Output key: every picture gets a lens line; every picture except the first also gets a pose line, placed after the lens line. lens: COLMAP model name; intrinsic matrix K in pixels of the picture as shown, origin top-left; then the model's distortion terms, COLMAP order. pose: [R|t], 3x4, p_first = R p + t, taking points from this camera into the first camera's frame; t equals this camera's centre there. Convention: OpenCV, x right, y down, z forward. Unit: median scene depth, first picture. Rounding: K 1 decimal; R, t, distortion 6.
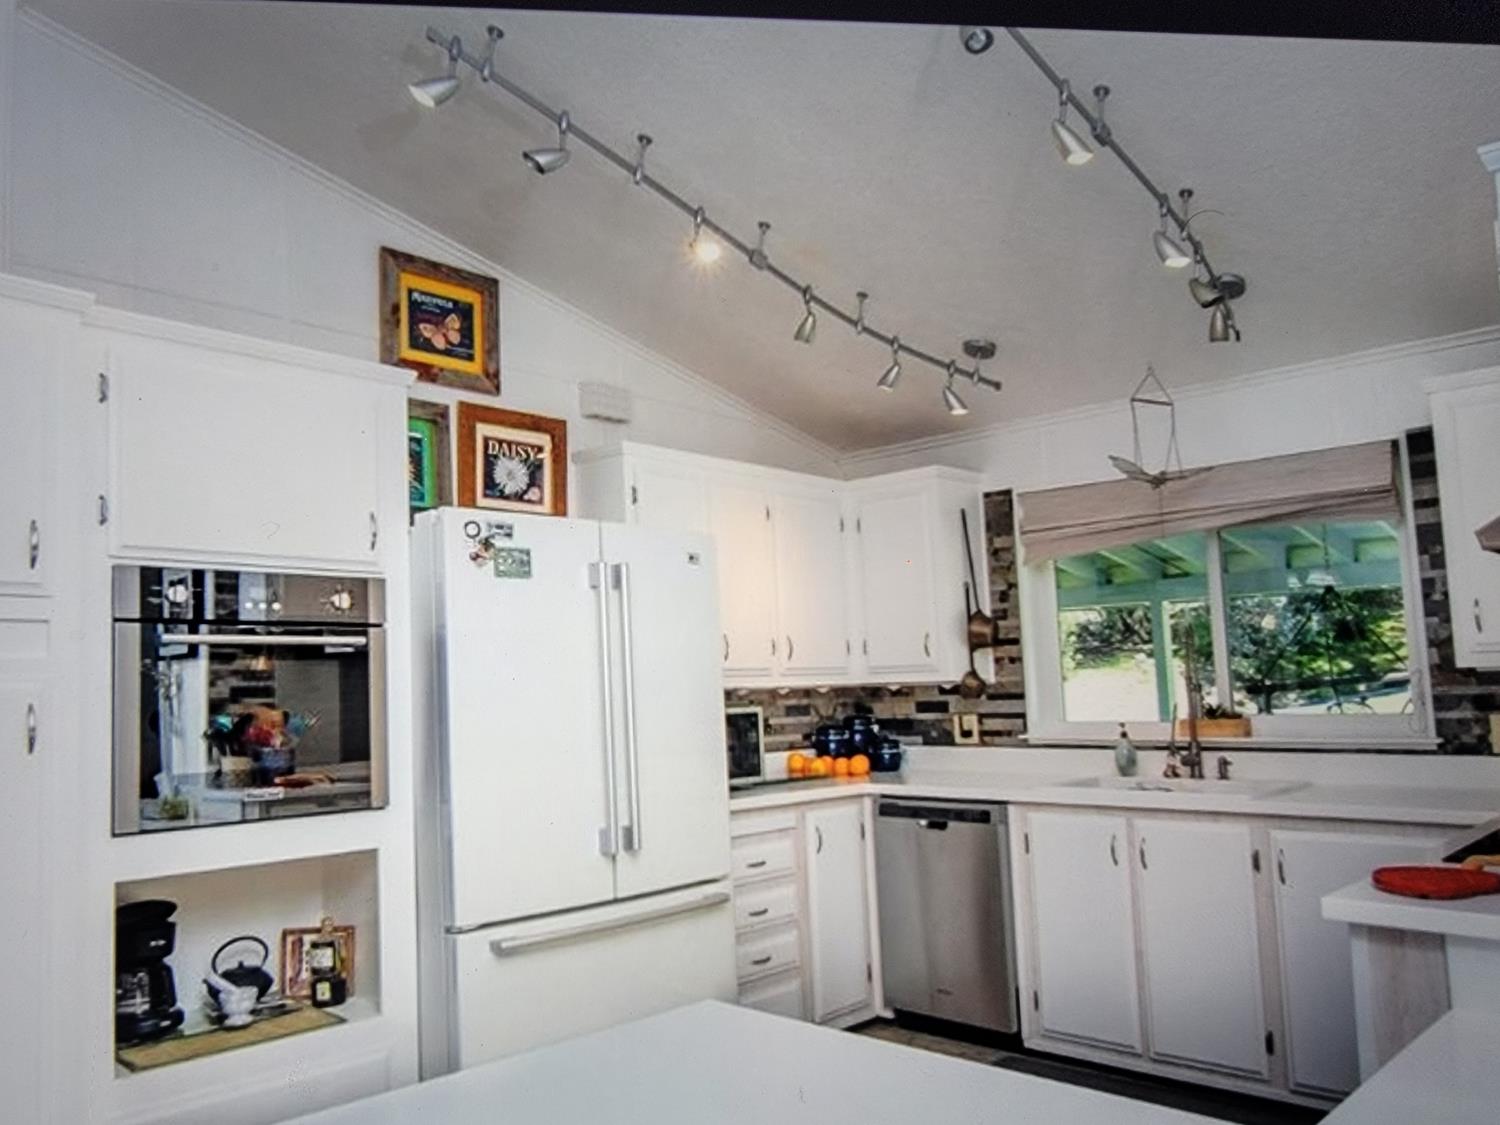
lens RADIAL K [[1163.9, 0, 750.2], [0, 1163.9, 604.1], [0, 0, 1]] dist [-0.004828, 0.000290]
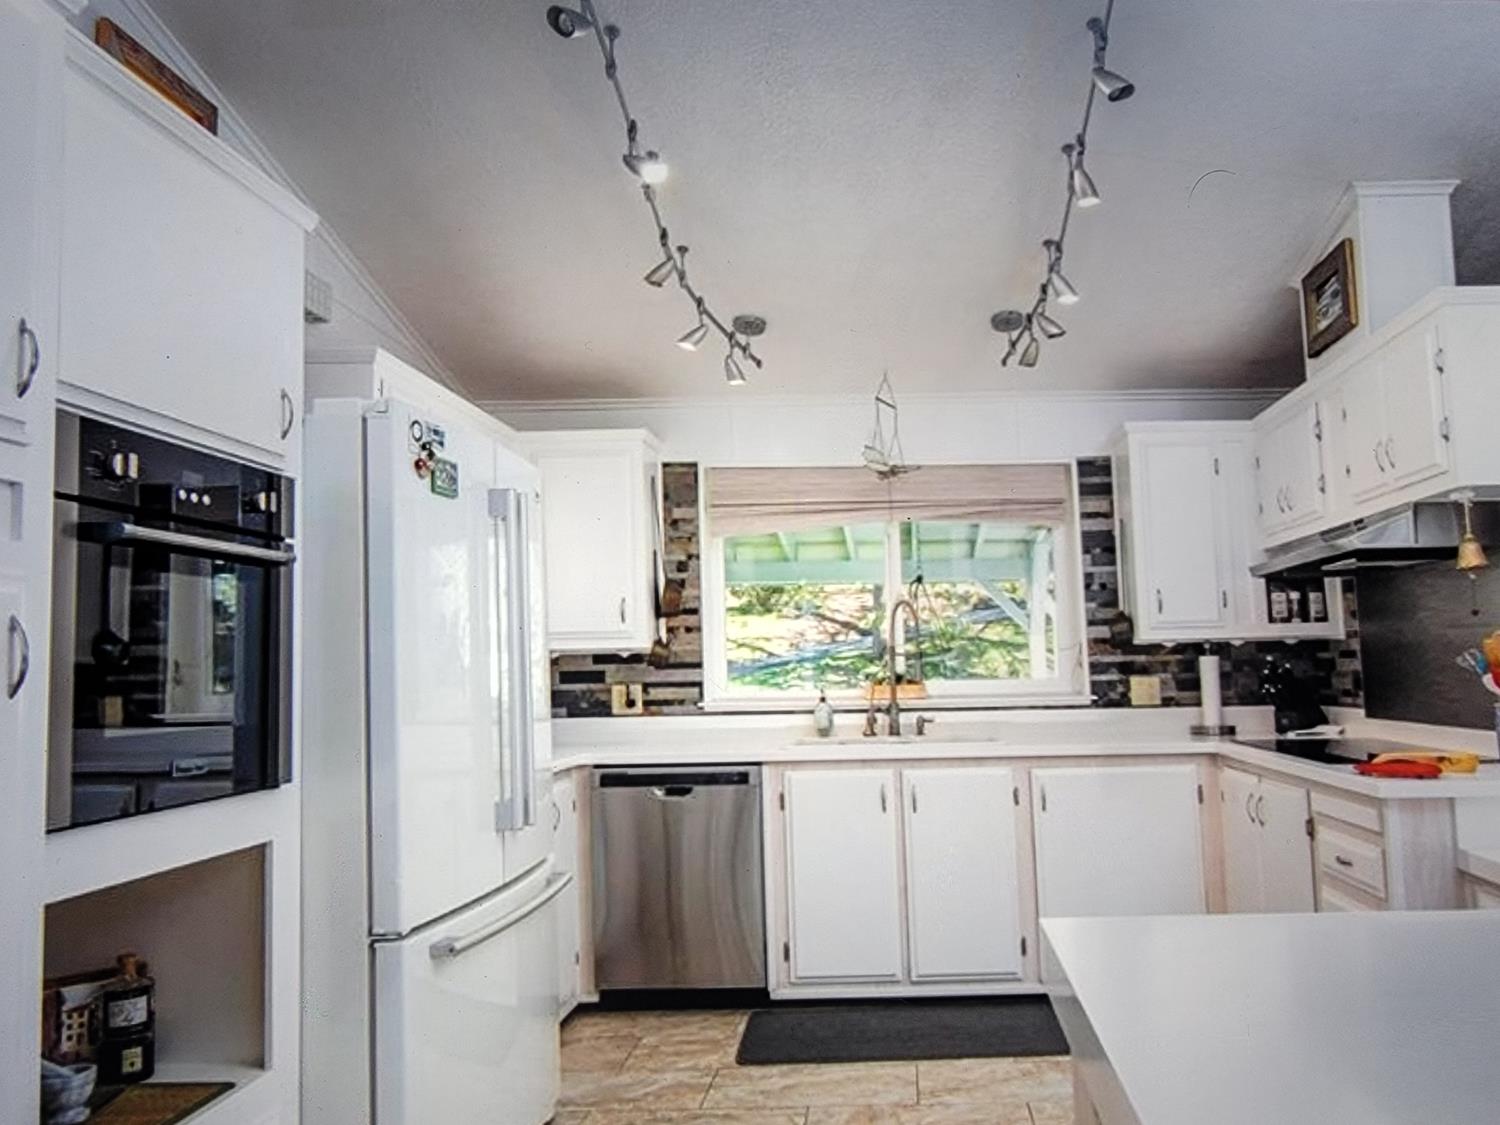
lens RADIAL K [[1234.5, 0, 750.0], [0, 1234.5, 562.5], [0, 0, 1]] dist [-0.002404, 0.008456]
pose [[0.752738, 0.073039, 0.654255, -0.500989], [-0.053123, 0.997324, -0.050218, 0.046167], [-0.656173, 0.003045, 0.754604, 0.170292]]
